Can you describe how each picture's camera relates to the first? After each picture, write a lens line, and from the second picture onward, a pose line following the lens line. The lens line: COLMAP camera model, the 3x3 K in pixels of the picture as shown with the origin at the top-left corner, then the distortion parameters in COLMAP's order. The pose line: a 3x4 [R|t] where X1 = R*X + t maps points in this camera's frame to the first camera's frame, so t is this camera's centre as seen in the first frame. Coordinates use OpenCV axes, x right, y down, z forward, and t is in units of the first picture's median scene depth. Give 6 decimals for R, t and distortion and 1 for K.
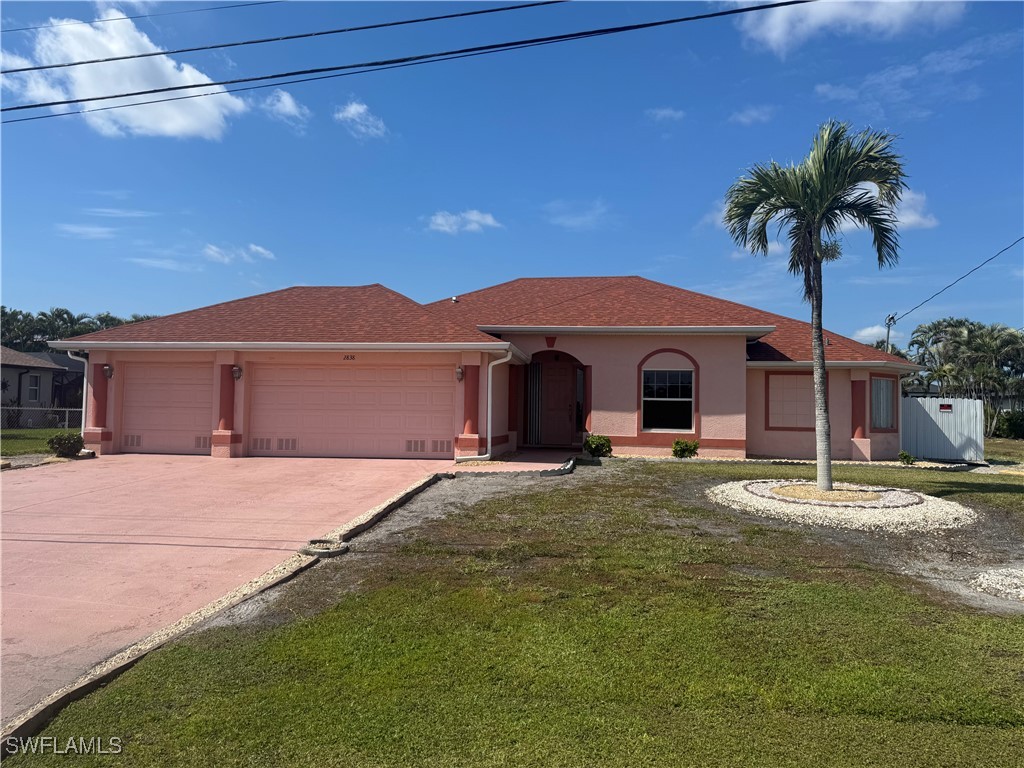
lens RADIAL K [[728.0, 0, 511.4], [0, 728.0, 384.5], [0, 0, 1]] dist [0.098839, -0.141806]
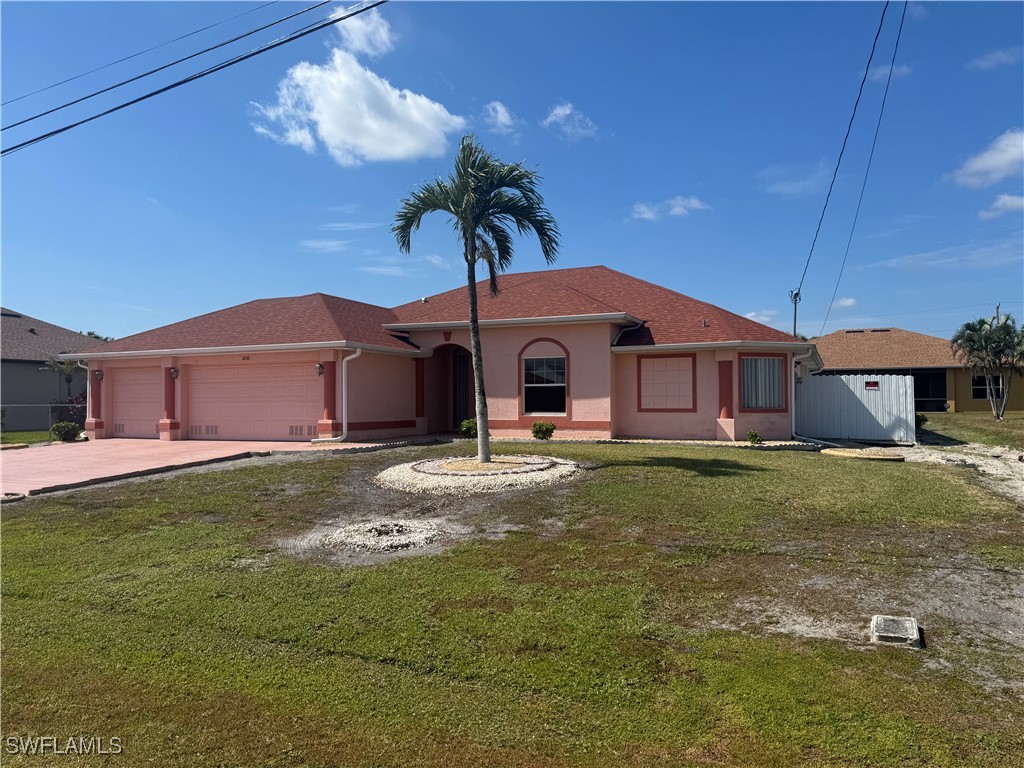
lens RADIAL K [[710.1, 0, 512.4], [0, 710.1, 388.6], [0, 0, 1]] dist [0.094744, -0.128915]
pose [[0.957130, -0.025807, -0.288507, 0.474167], [0.031789, 0.999365, 0.016068, 0.007347], [0.287909, -0.024550, 0.957343, -0.013737]]
